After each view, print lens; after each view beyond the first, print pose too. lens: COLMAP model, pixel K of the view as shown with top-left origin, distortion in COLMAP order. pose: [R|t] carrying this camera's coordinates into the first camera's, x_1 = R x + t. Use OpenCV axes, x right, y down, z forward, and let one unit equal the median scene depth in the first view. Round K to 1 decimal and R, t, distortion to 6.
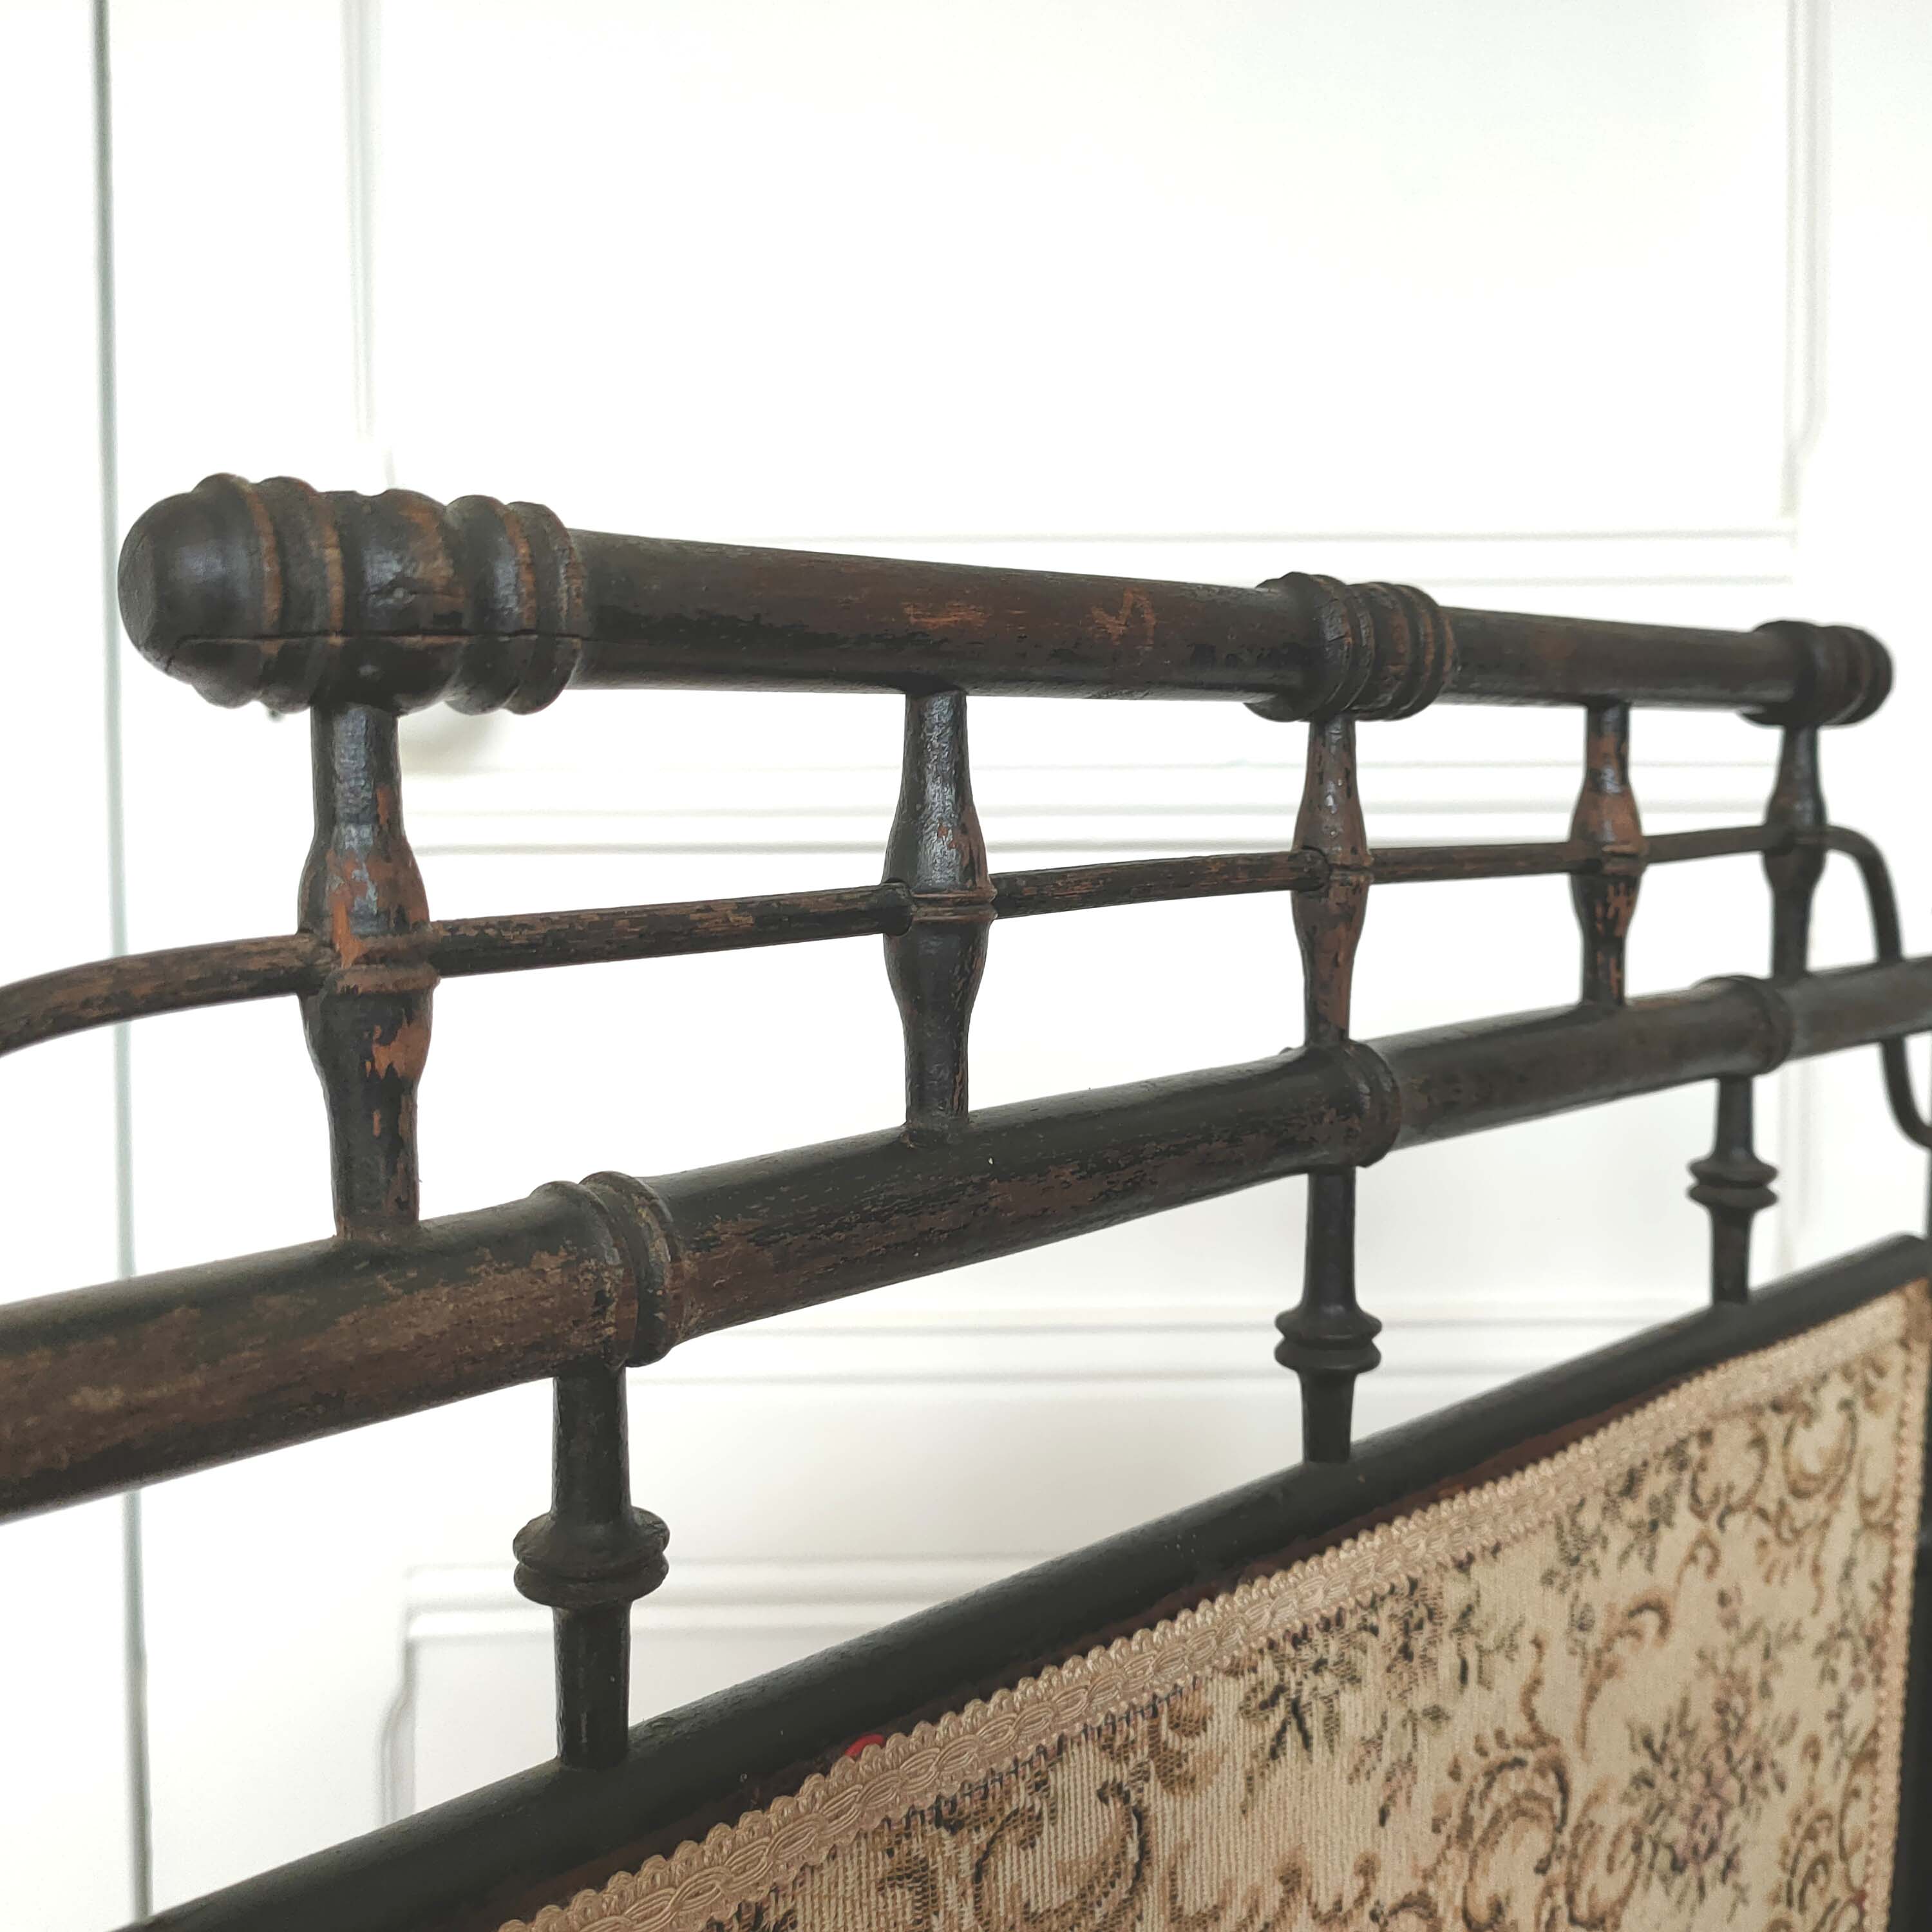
lens RADIAL K [[1942.7, 0, 968.2], [0, 1942.7, 968.8], [0, 0, 1]] dist [0.034969, 0.000000]
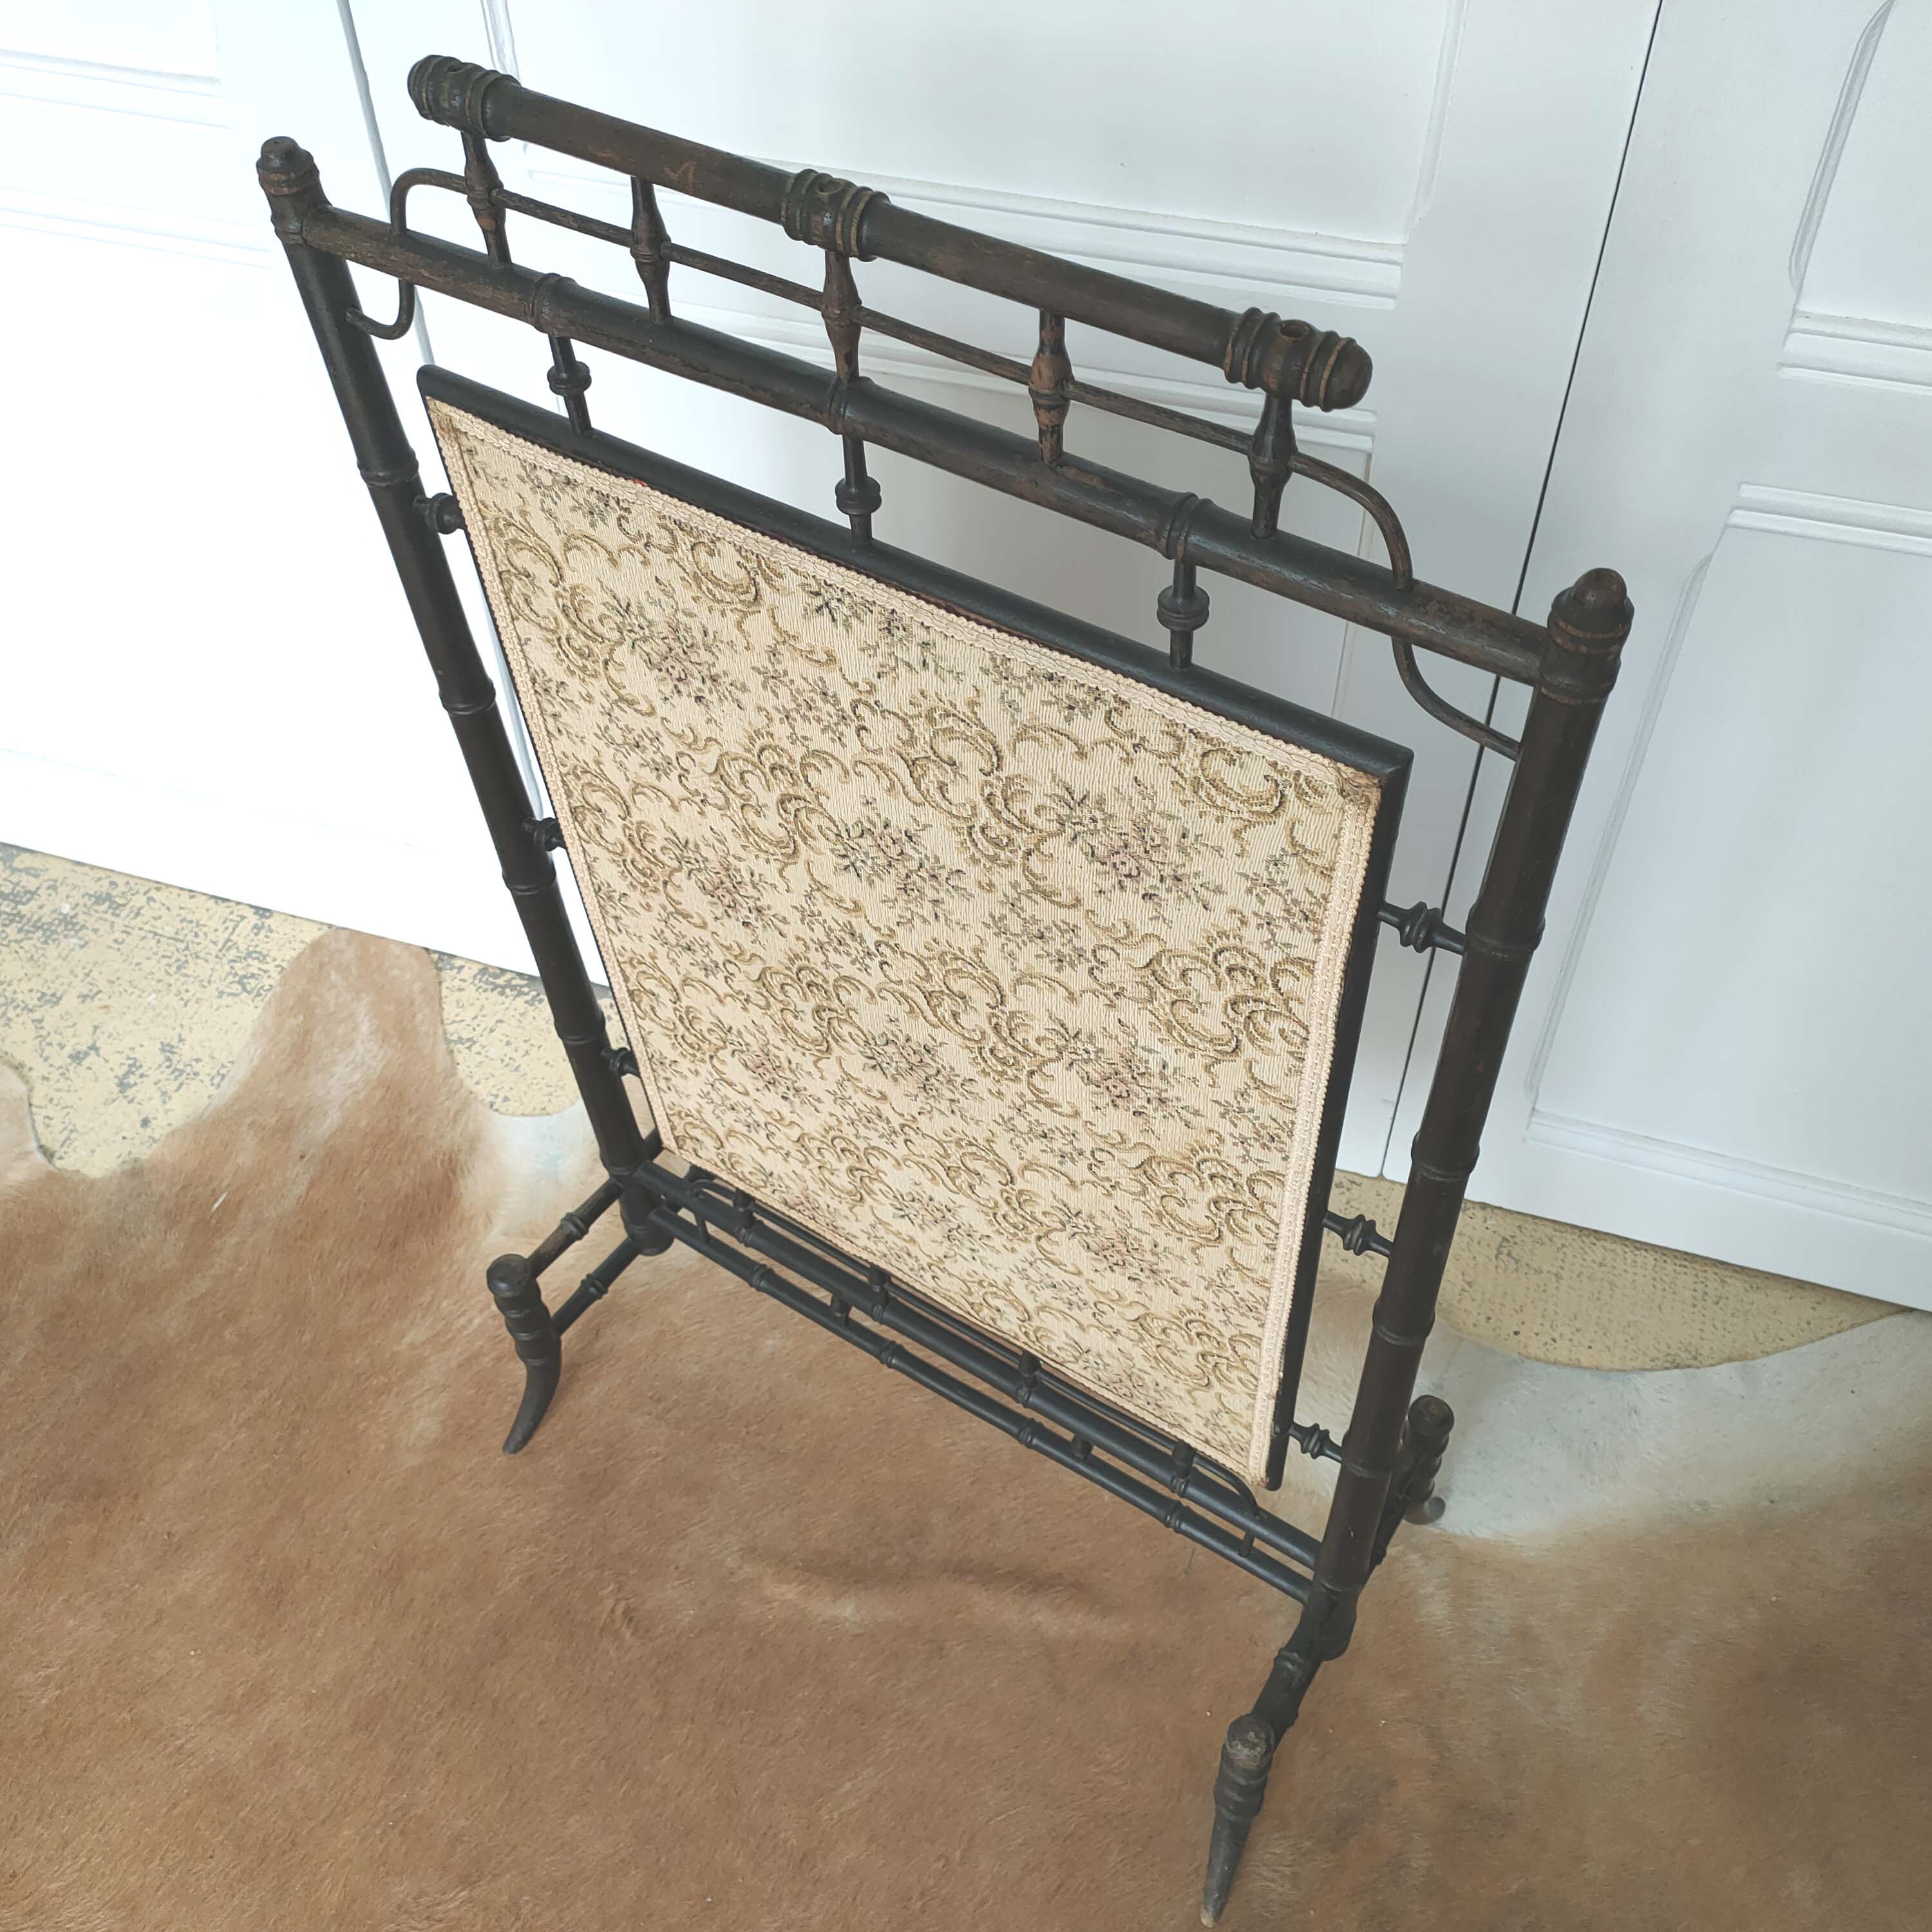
lens RADIAL K [[1942.7, 0, 964.3], [0, 1942.7, 962.8], [0, 0, 1]] dist [0.034969, 0.000000]
pose [[0.245922, 0.742686, -0.622848, 1.696892], [-0.067791, 0.654187, 0.753289, -0.979173], [0.966916, -0.143027, 0.211226, 0.461826]]
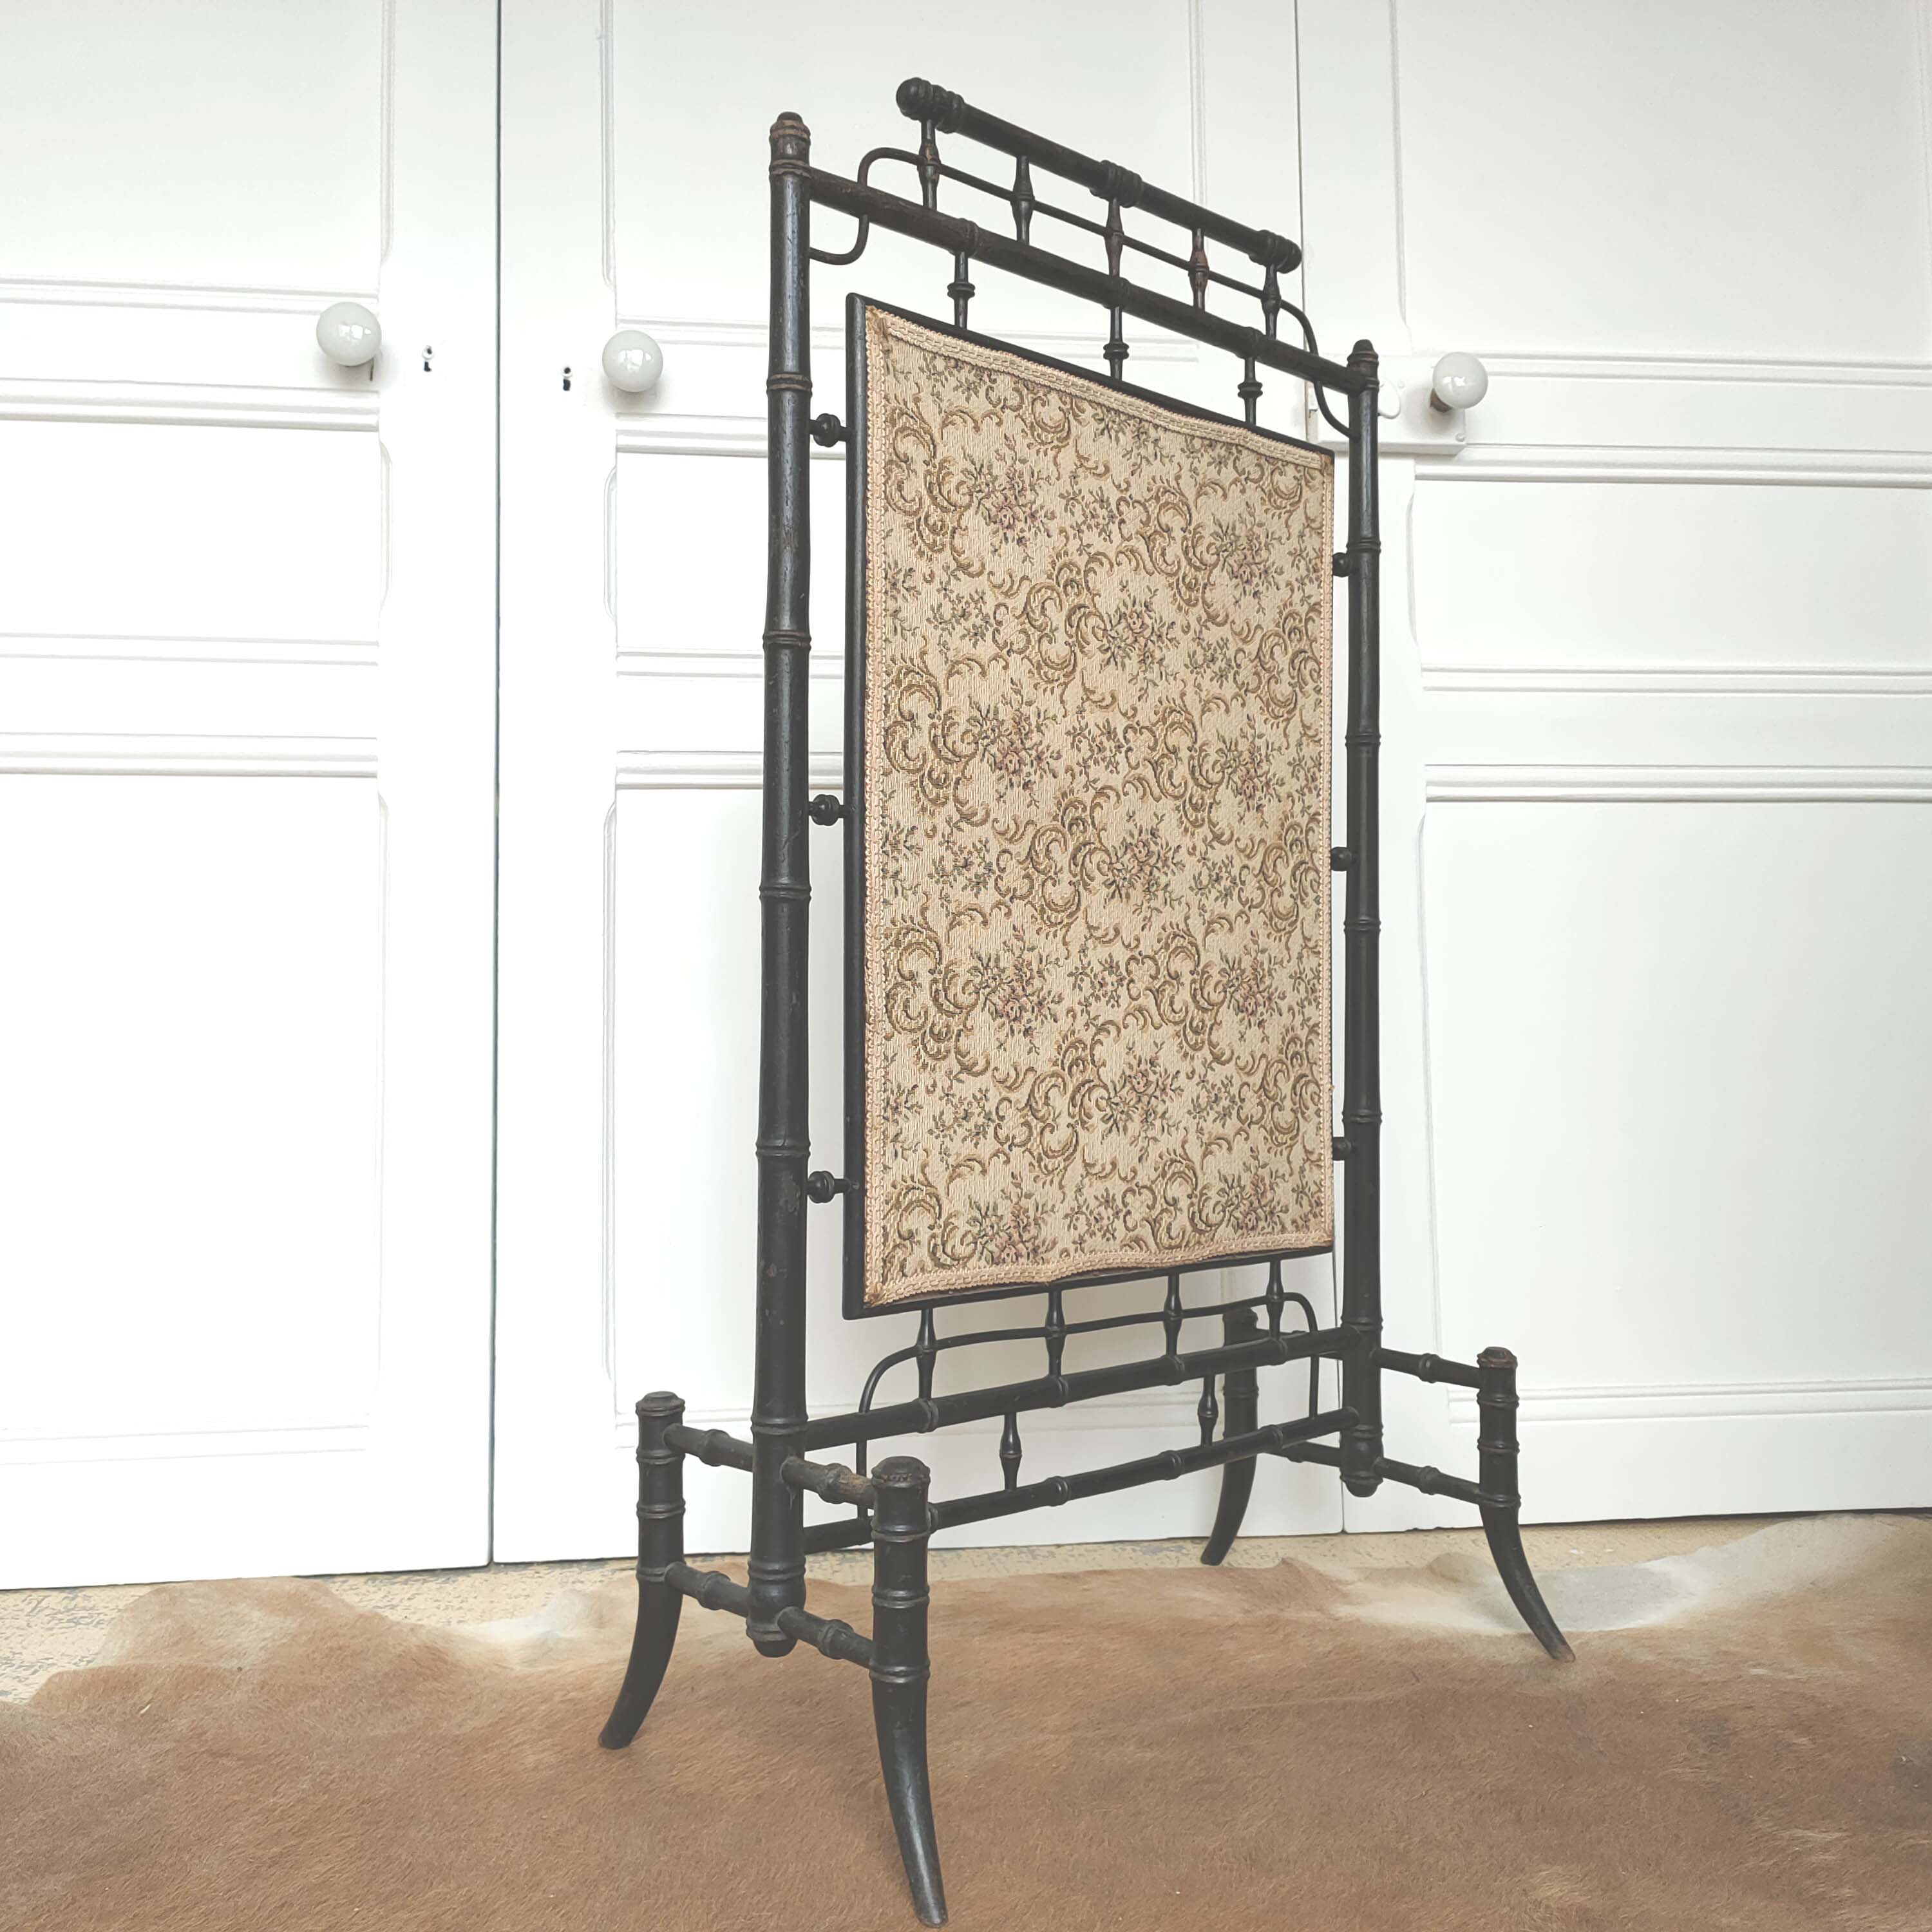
lens RADIAL K [[1942.7, 0, 965.7], [0, 1942.7, 965.7], [0, 0, 1]] dist [0.034969, 0.000000]
pose [[0.999999, -0.000532, -0.001269, -0.100806], [0.000346, 0.989810, -0.142392, 1.672989], [0.001331, 0.142391, 0.989810, -2.324572]]
